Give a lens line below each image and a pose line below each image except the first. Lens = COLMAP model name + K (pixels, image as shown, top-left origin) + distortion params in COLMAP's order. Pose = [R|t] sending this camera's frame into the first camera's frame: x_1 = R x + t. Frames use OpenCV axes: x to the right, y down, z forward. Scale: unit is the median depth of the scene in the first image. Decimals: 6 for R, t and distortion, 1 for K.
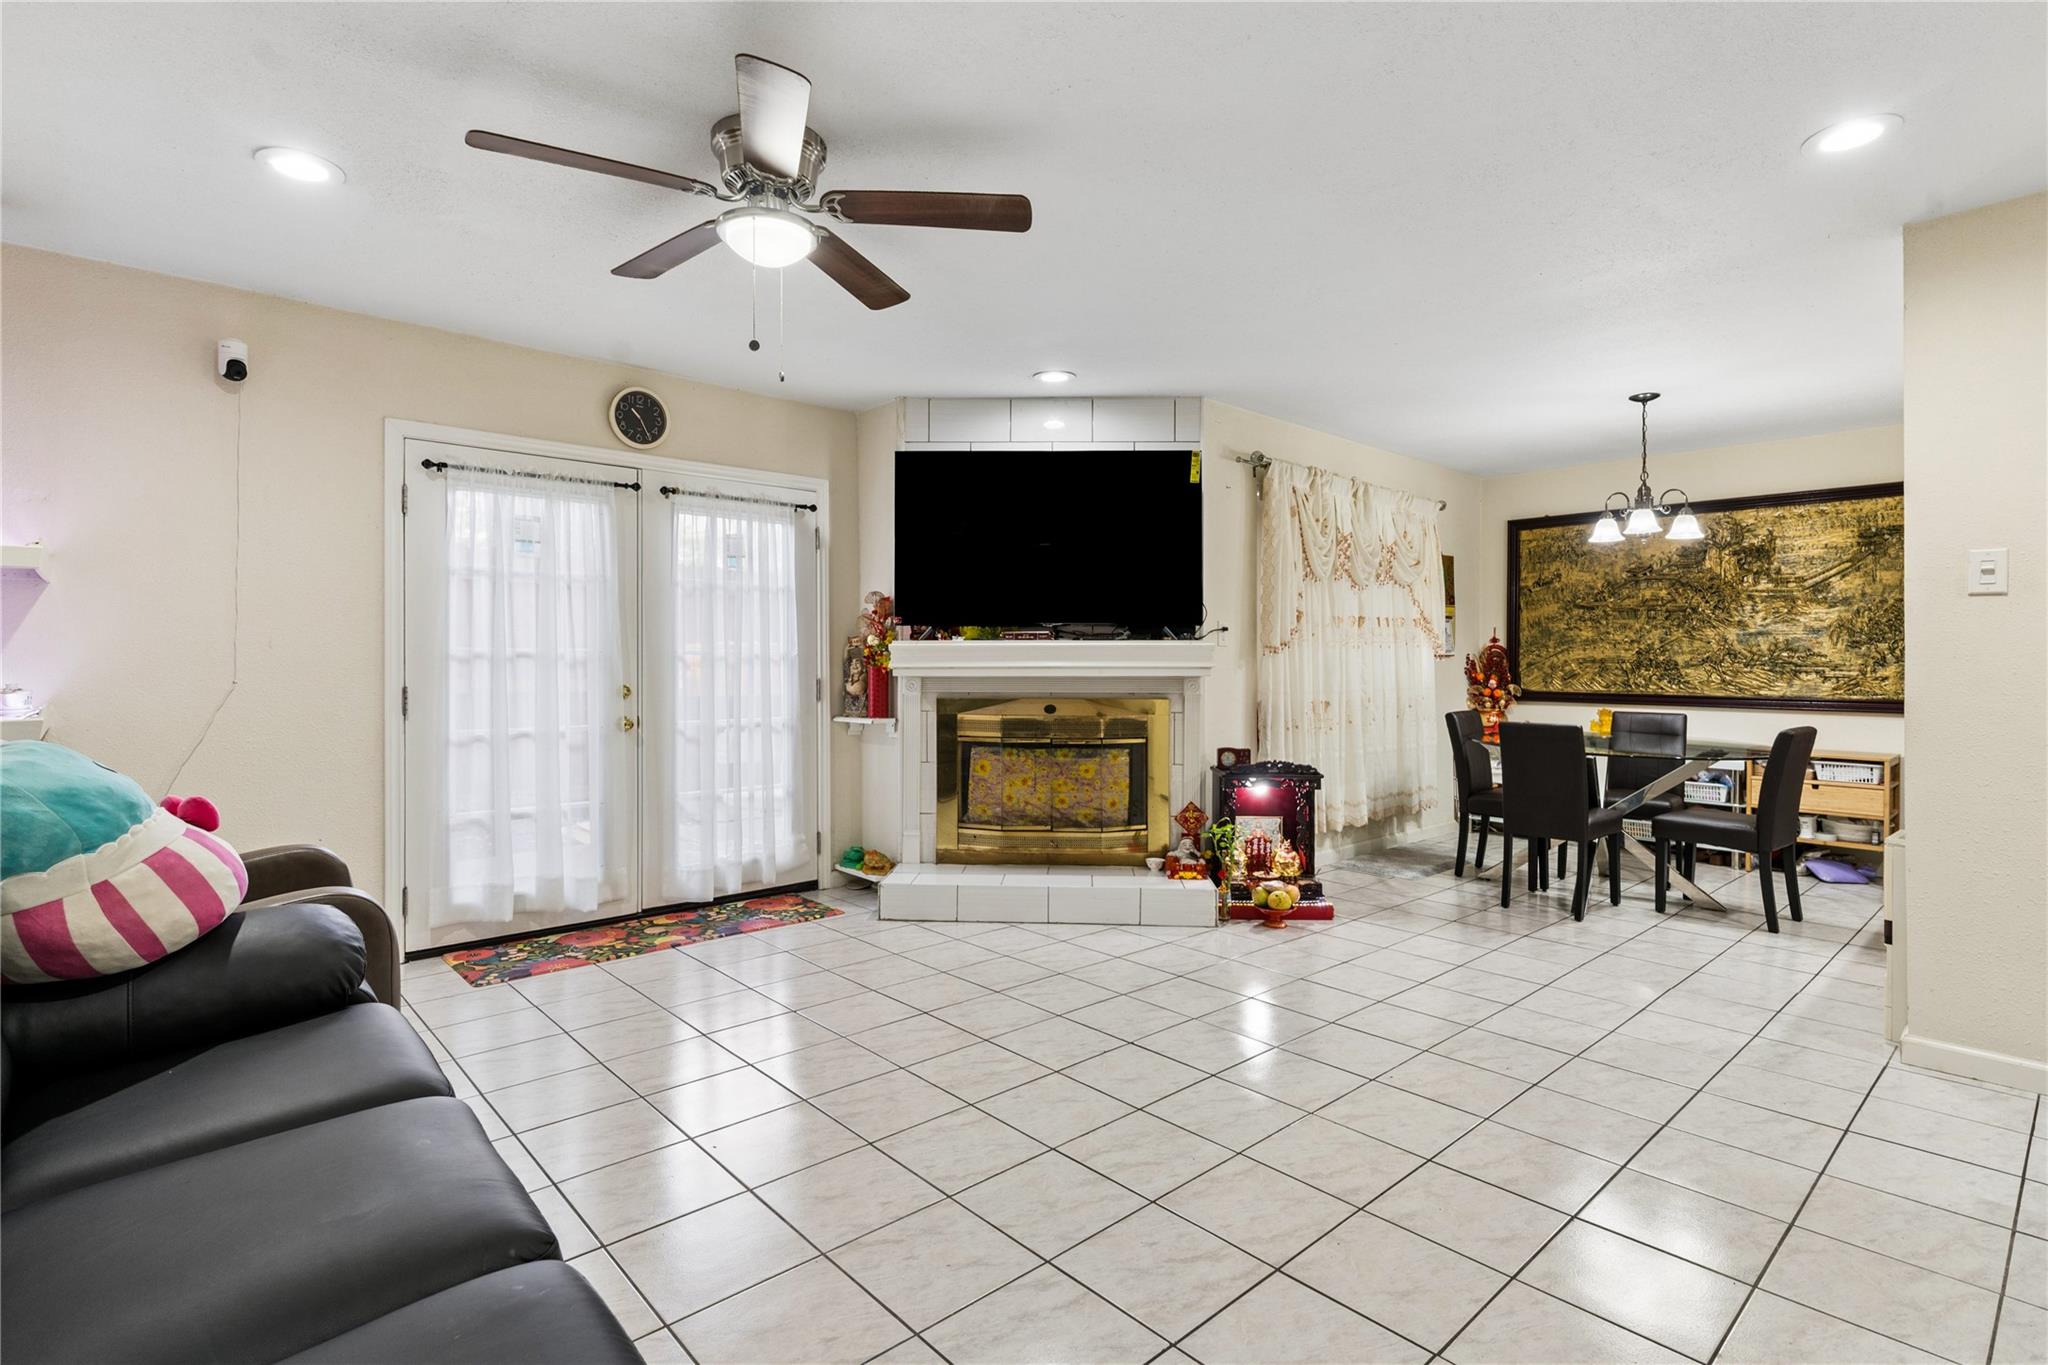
lens RADIAL K [[997.7, 0, 1025.5], [0, 997.7, 658.6], [0, 0, 1]] dist [-0.001425, 0.000479]
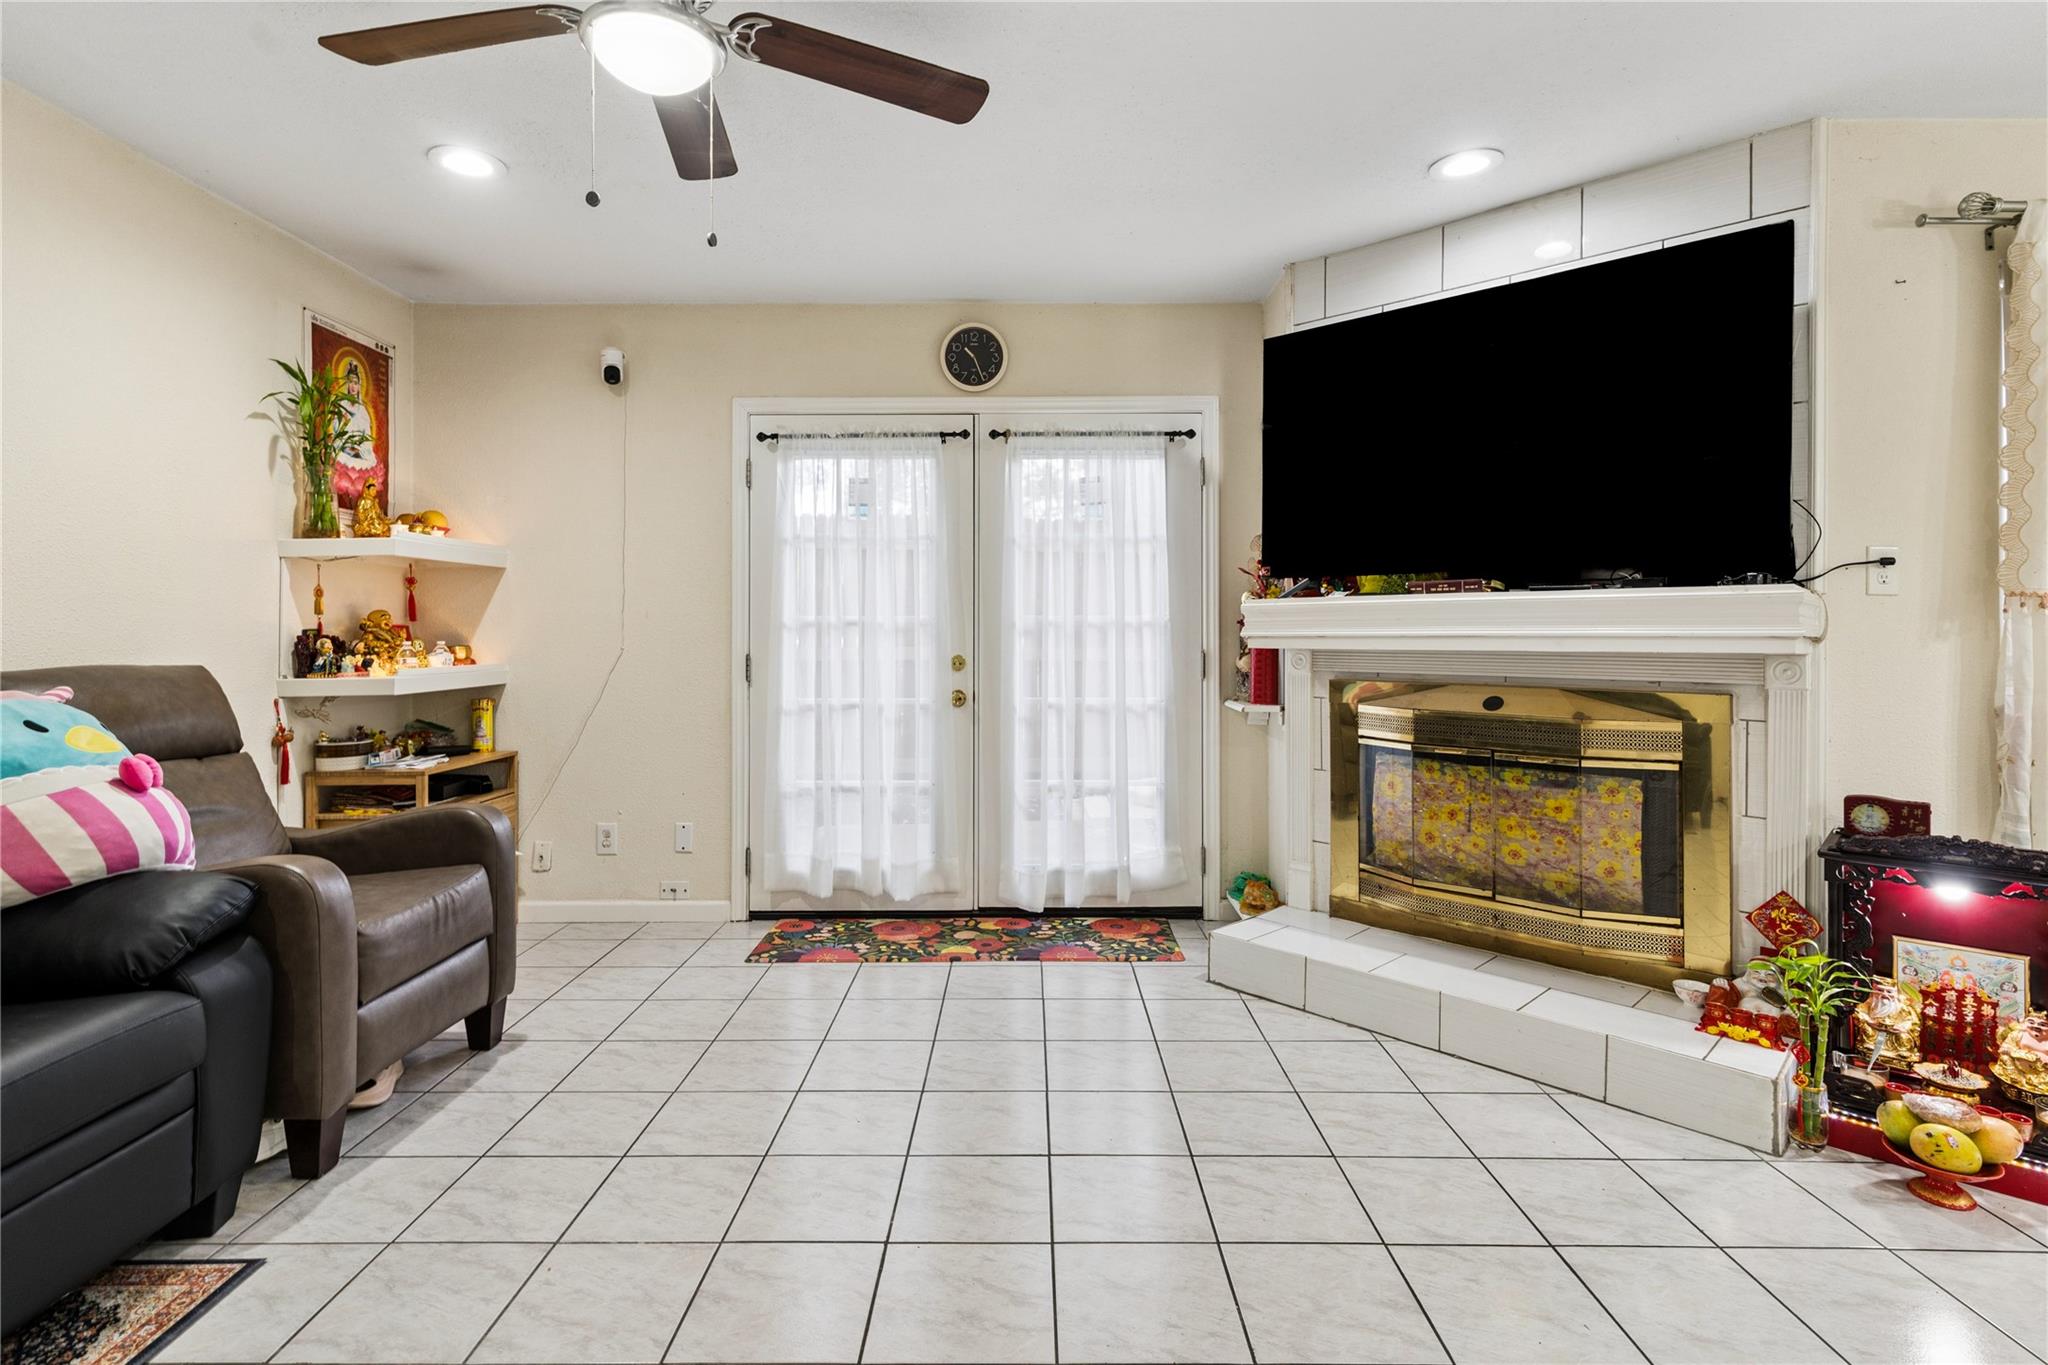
lens RADIAL K [[997.7, 0, 1020.5], [0, 997.7, 630.2], [0, 0, 1]] dist [-0.001425, 0.000479]
pose [[0.733847, -0.003854, -0.679303, 0.210457], [0.005046, 0.999987, -0.000223, 0.003313], [0.679296, -0.003265, 0.733857, 0.312061]]
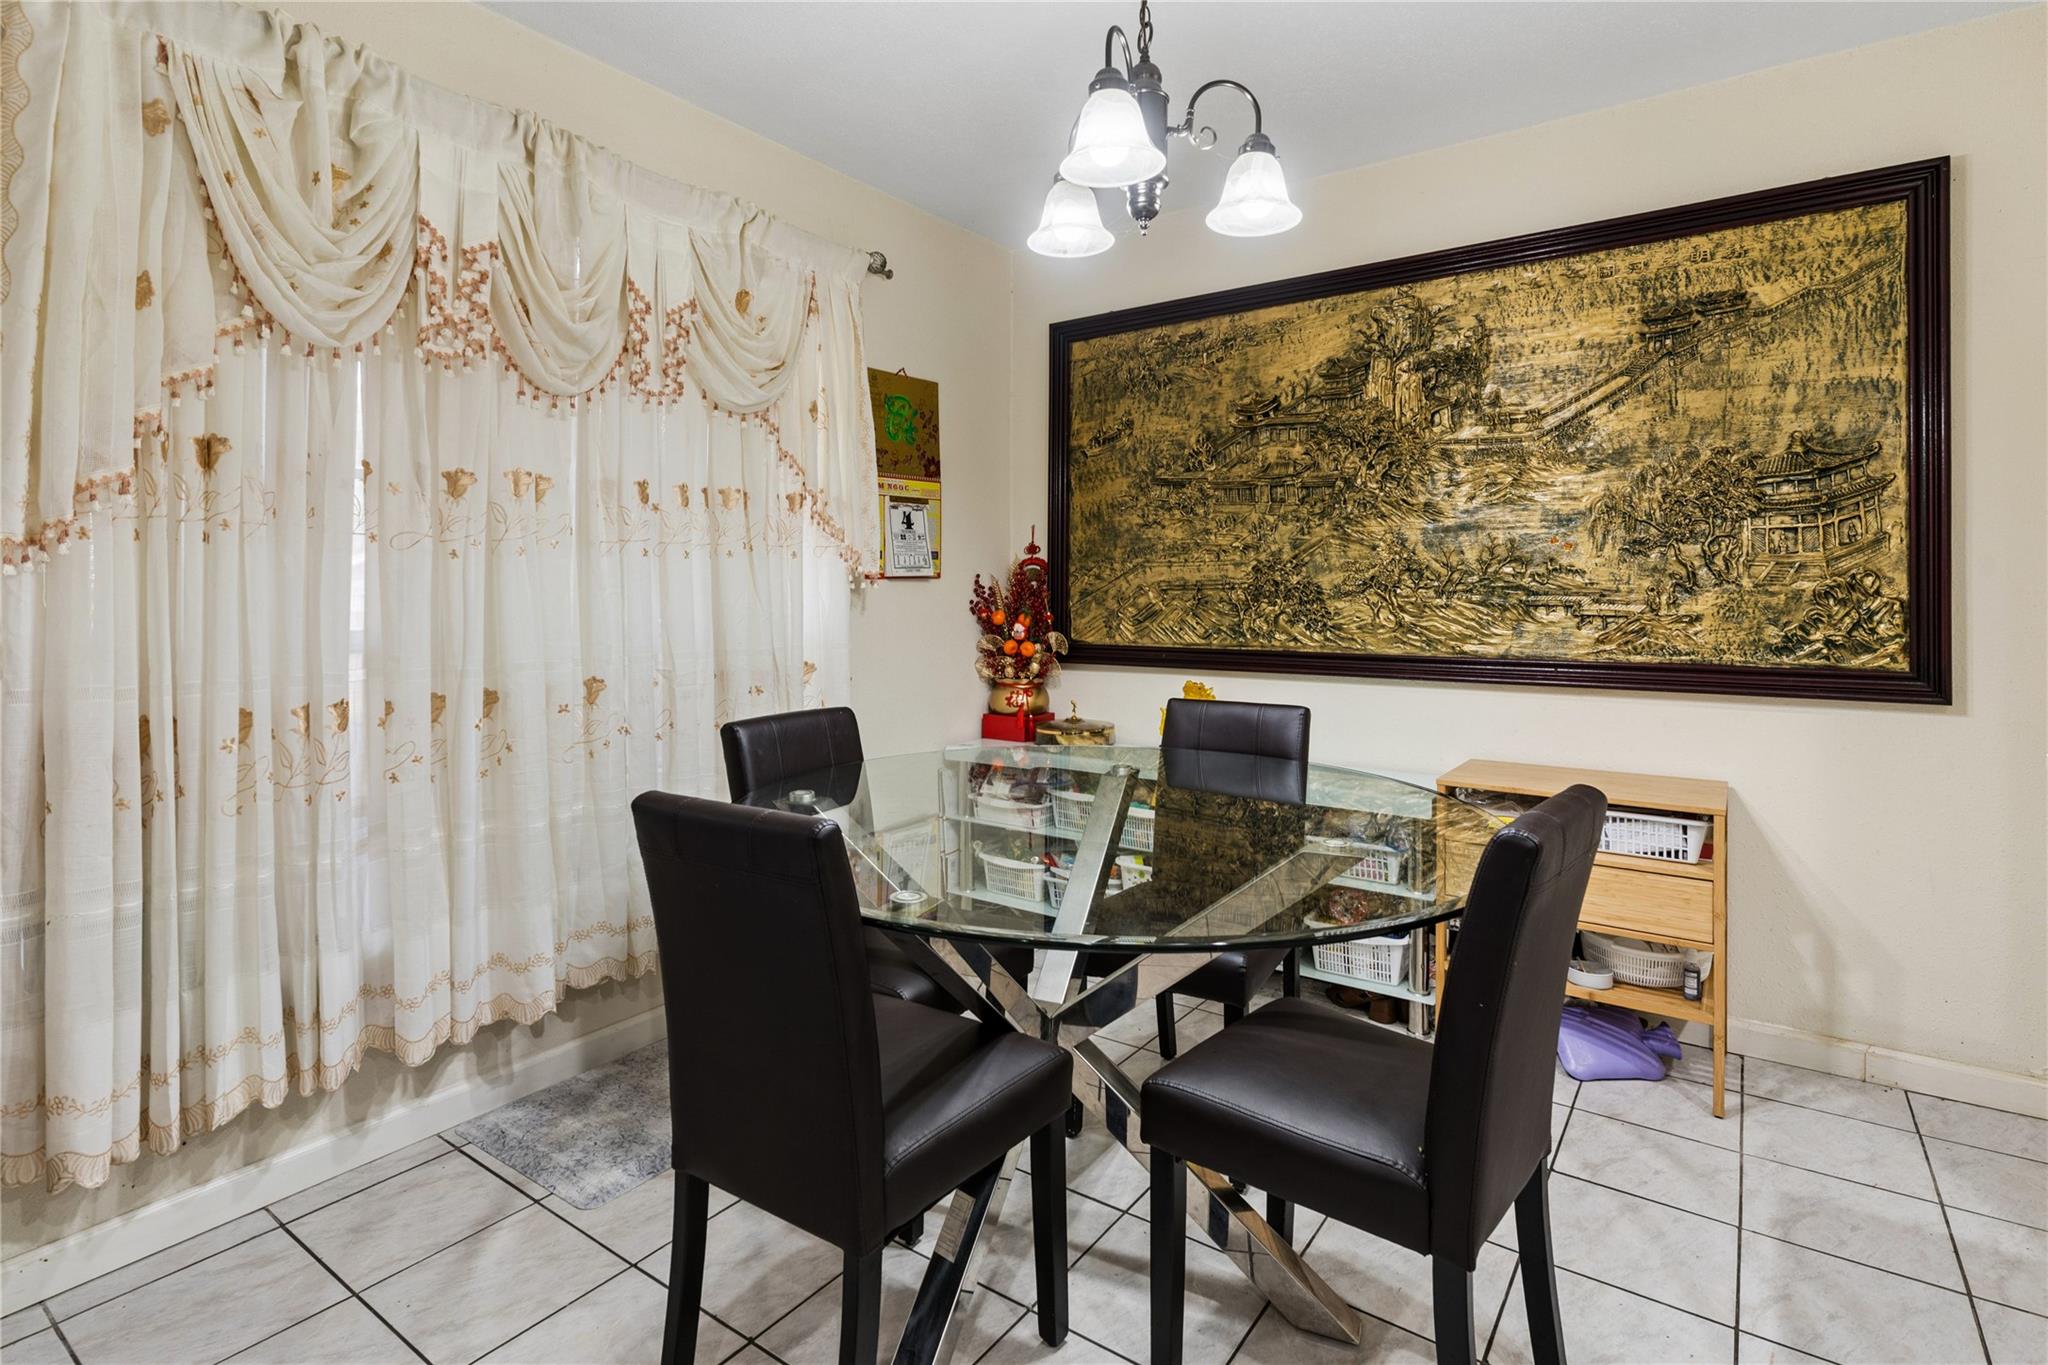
lens RADIAL K [[997.7, 0, 1040.6], [0, 997.7, 589.3], [0, 0, 1]] dist [-0.001425, 0.000479]
pose [[0.976273, -0.005911, 0.216464, 0.474920], [0.005846, 0.999982, 0.000941, 0.003818], [-0.216466, 0.000347, 0.976290, 0.628872]]
